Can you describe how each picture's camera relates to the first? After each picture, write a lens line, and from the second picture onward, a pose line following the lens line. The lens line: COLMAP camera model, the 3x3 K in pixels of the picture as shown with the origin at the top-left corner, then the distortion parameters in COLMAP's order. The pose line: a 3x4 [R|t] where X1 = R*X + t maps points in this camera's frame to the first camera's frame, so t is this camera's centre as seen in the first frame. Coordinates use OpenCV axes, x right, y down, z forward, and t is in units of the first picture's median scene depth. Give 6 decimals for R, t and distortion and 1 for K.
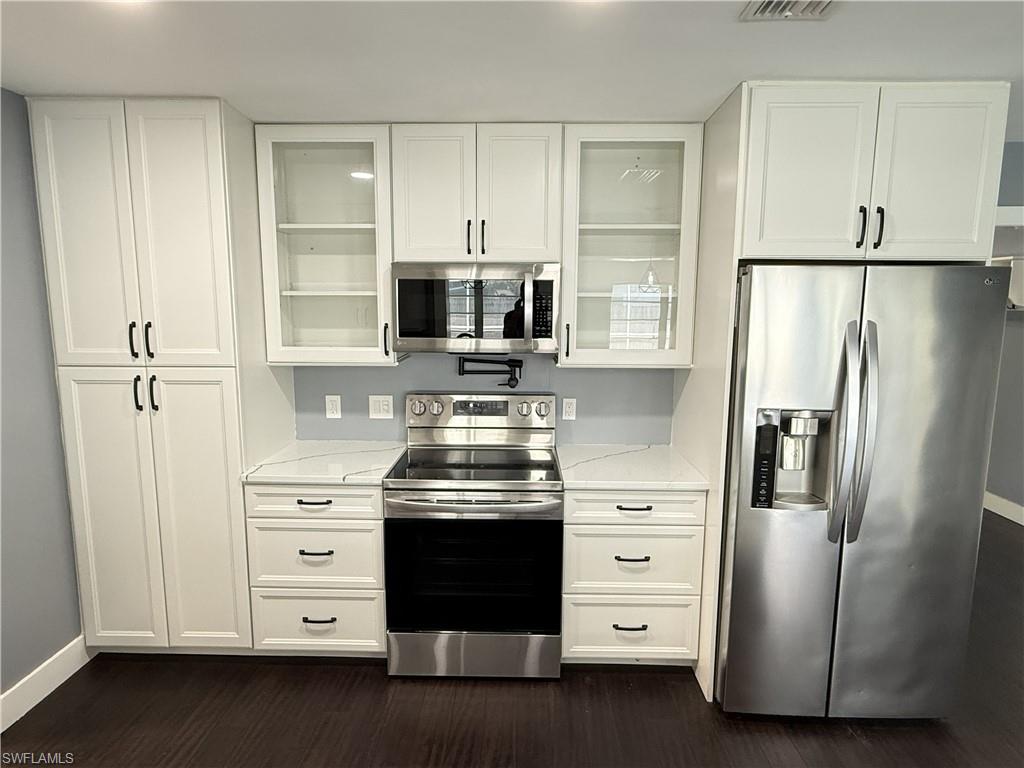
lens RADIAL K [[610.0, 0, 510.3], [0, 610.0, 386.8], [0, 0, 1]] dist [0.004049, 0.000630]
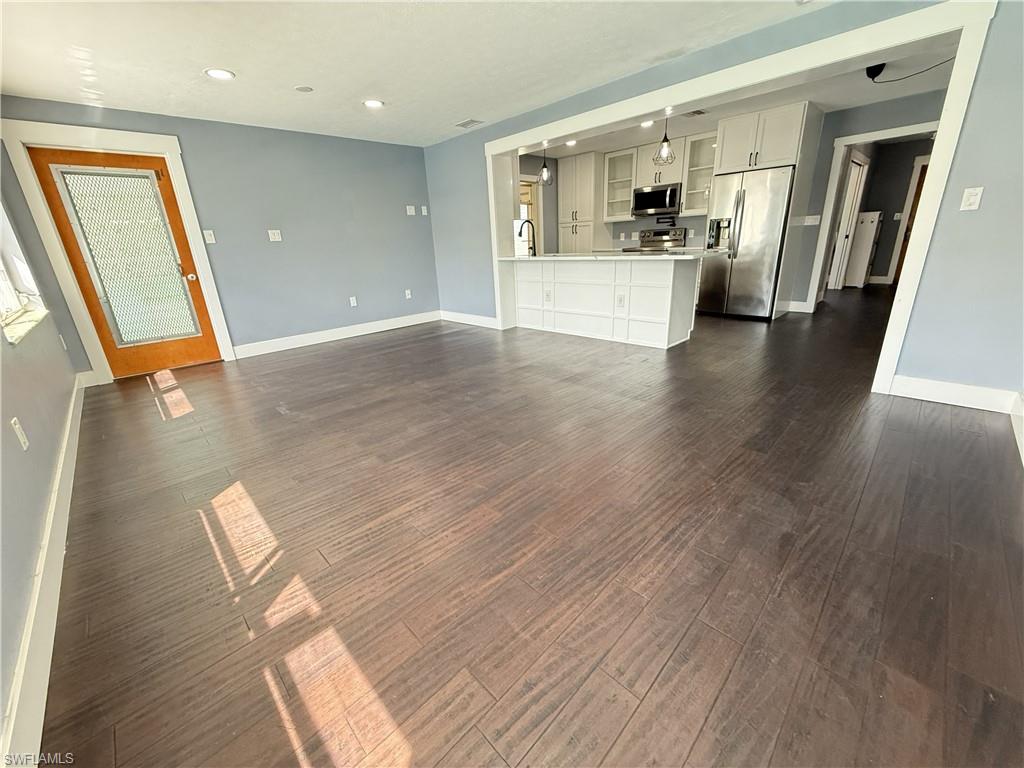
lens RADIAL K [[408.4, 0, 512.0], [0, 408.4, 384.0], [0, 0, 1]] dist [0.001728, 0.000085]
pose [[0.718708, 0.195074, -0.667387, 1.140886], [-0.052194, 0.972266, 0.227981, 0.412226], [0.693350, -0.129019, 0.708957, -1.387265]]
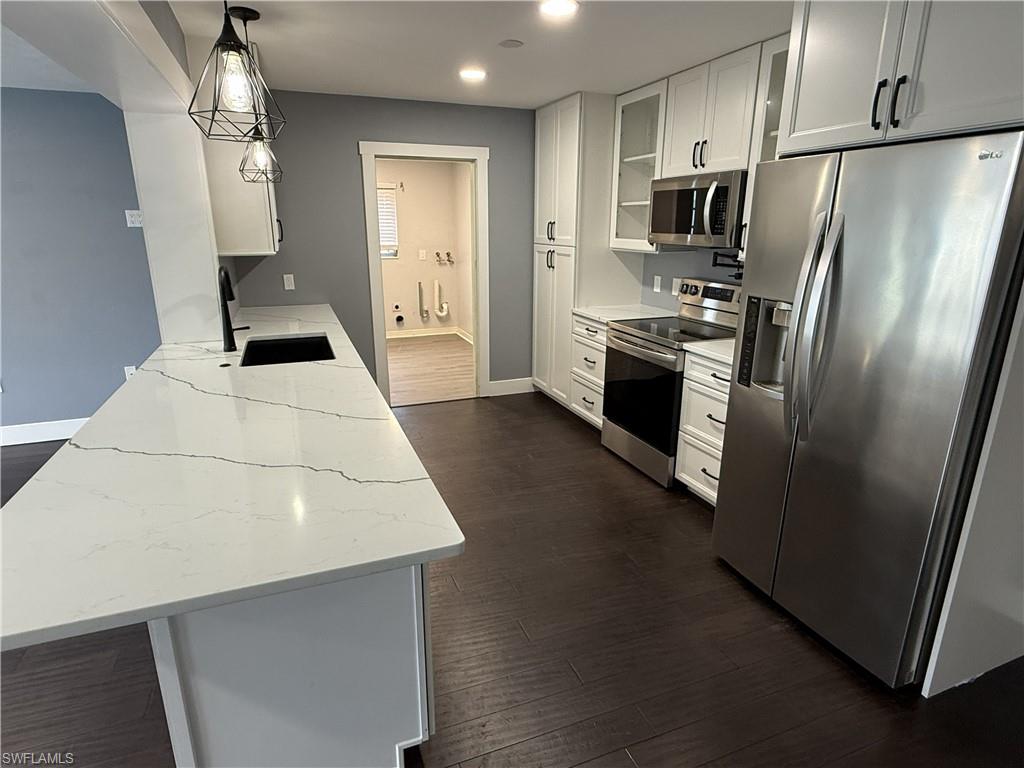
lens RADIAL K [[563.0, 0, 504.7], [0, 563.0, 383.9], [0, 0, 1]] dist [0.001022, 0.000289]
pose [[0.384131, 0.252285, -0.888142, 0.997056], [-0.132173, 0.967062, 0.217536, 0.023265], [0.913769, 0.033826, 0.404824, 0.145429]]
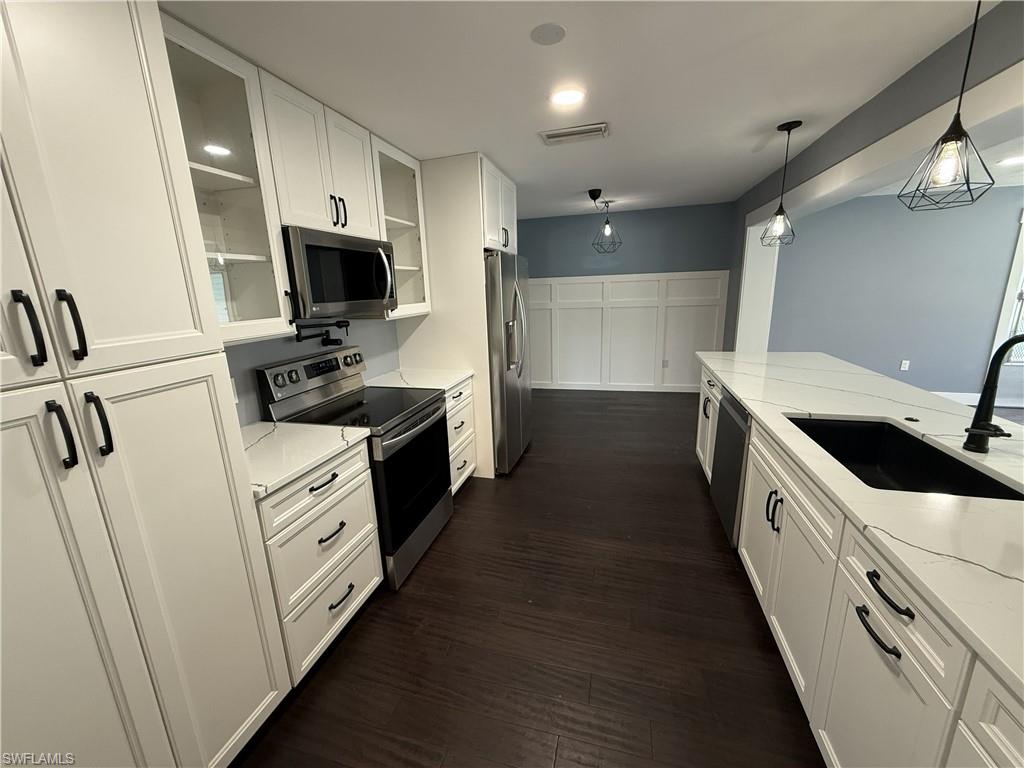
lens RADIAL K [[408.4, 0, 512.0], [0, 408.4, 384.0], [0, 0, 1]] dist [0.001728, 0.000085]
pose [[0.233302, -0.238043, 0.942818, -0.793271], [0.171139, 0.964491, 0.201166, -0.032641], [-0.957226, 0.114420, 0.265756, 0.528313]]
